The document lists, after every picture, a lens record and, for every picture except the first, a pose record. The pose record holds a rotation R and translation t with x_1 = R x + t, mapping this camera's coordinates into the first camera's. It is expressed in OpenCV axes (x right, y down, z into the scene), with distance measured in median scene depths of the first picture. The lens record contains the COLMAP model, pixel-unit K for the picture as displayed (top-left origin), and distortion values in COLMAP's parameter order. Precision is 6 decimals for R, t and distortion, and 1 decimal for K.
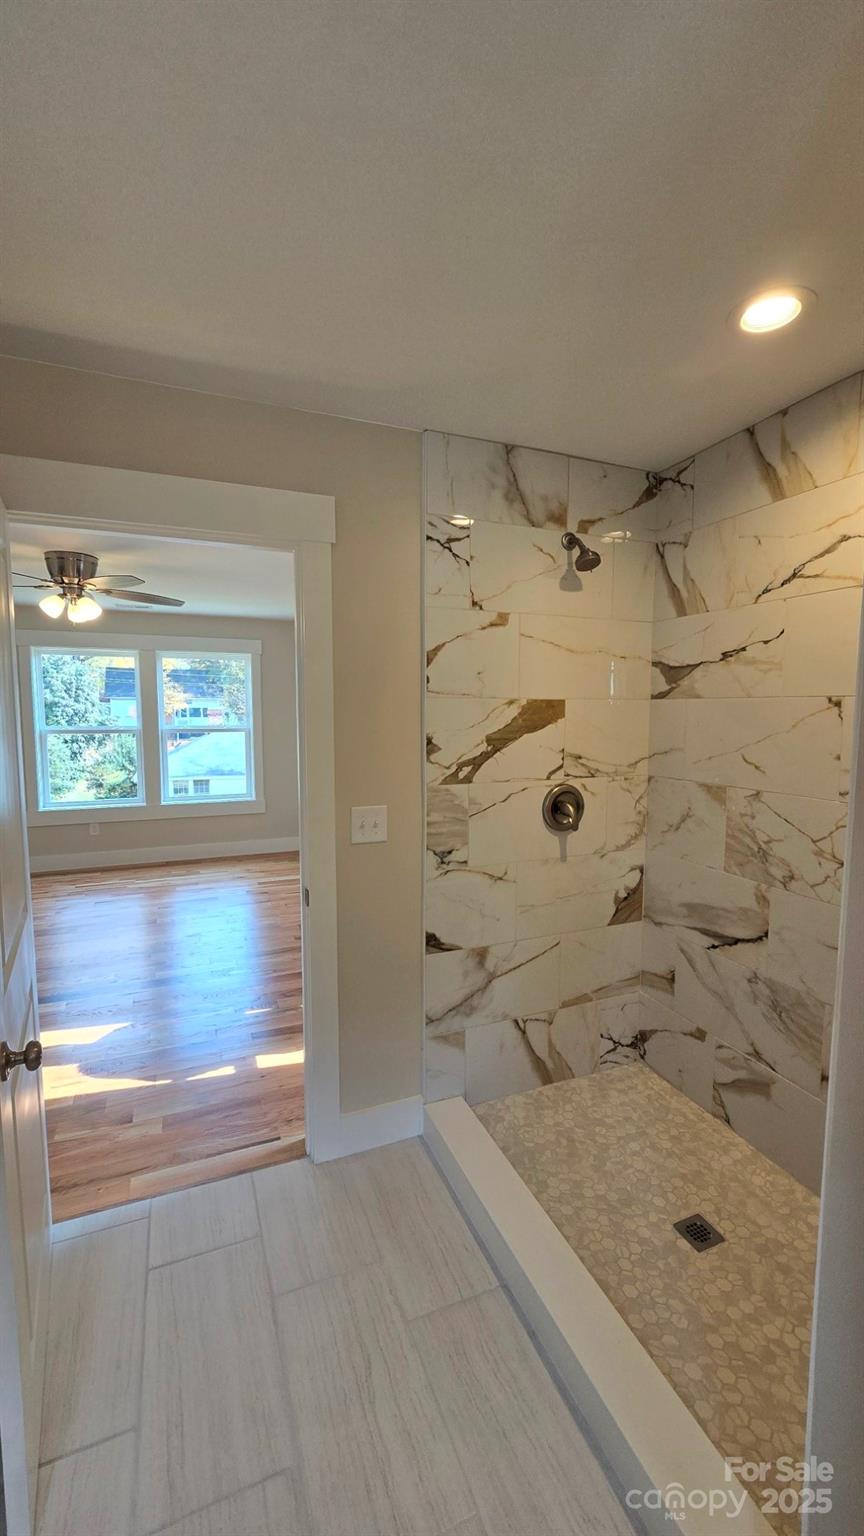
lens RADIAL K [[631.1, 0, 441.8], [0, 631.1, 771.7], [0, 0, 1]] dist [-0.001321, -0.000076]
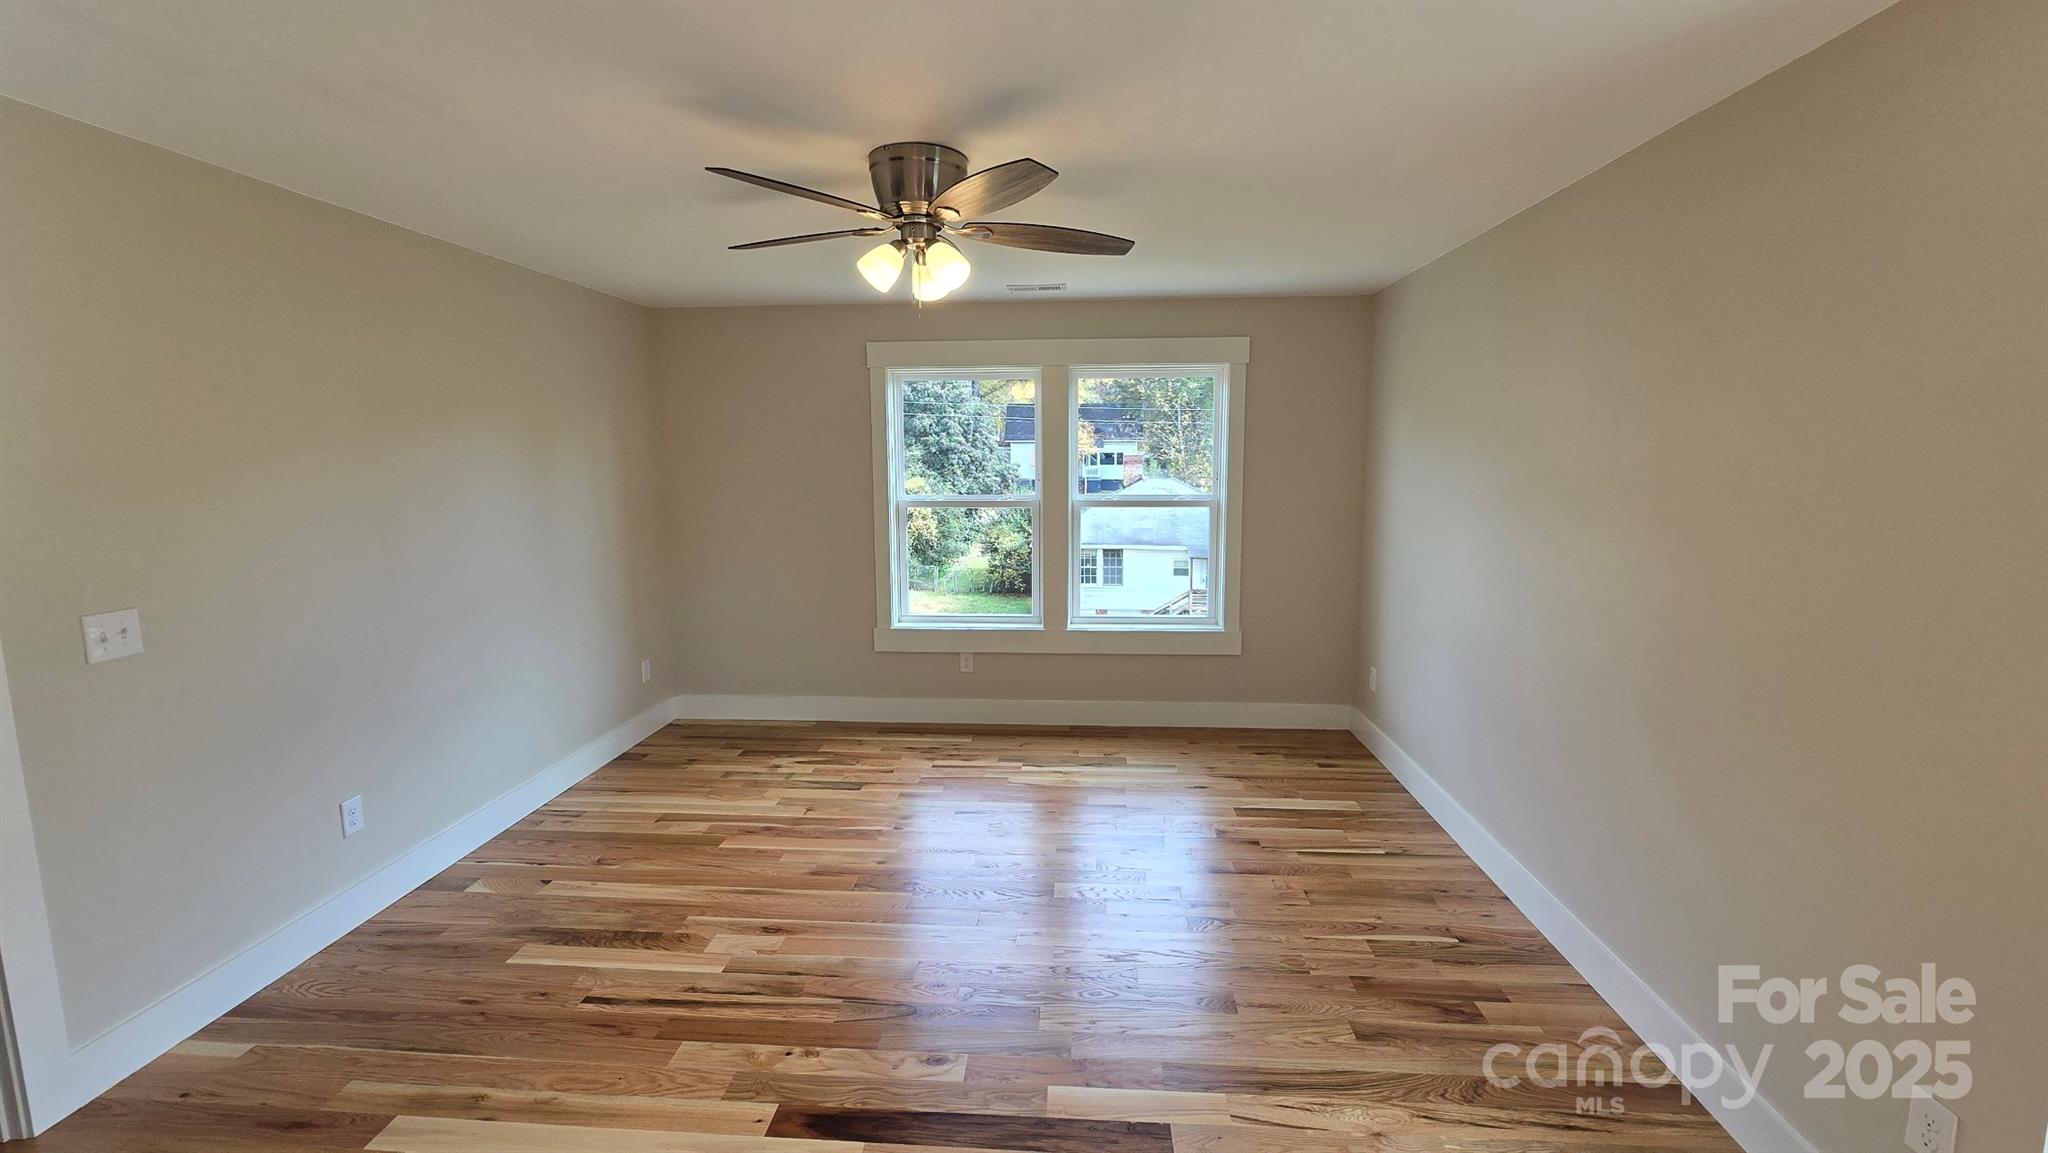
lens RADIAL K [[839.3, 0, 1024.0], [0, 839.3, 576.5], [0, 0, 1]] dist [-0.003563, -0.000756]
pose [[0.892941, 0.055890, -0.446690, -0.120476], [-0.034221, 0.997819, 0.056440, -0.036444], [0.448870, -0.035112, 0.892907, 0.256527]]
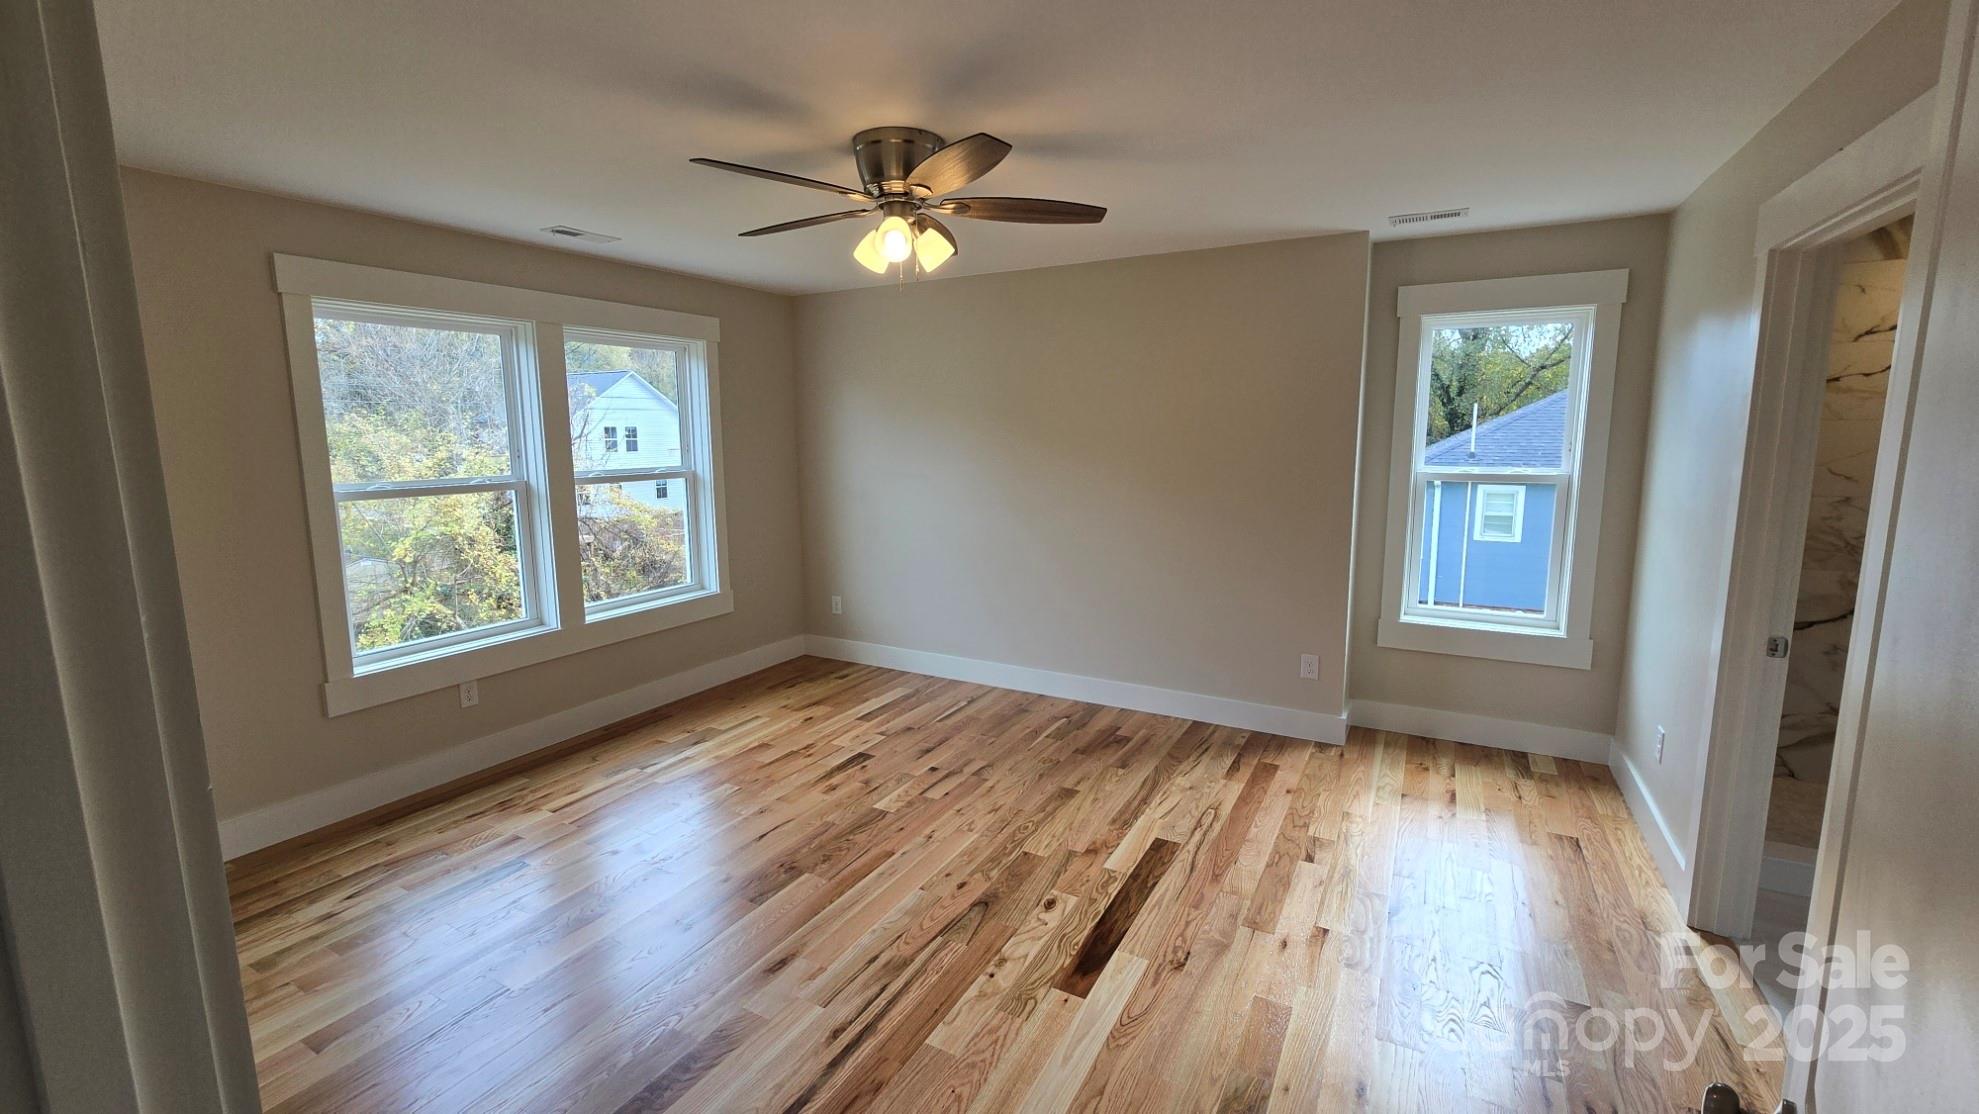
lens RADIAL K [[812.8, 0, 991.8], [0, 812.8, 550.6], [0, 0, 1]] dist [-0.001169, -0.000052]
pose [[0.781140, -0.102147, 0.615943, -0.529178], [0.071974, 0.994681, 0.073679, -0.030354], [-0.620193, -0.013222, 0.784338, 0.237021]]
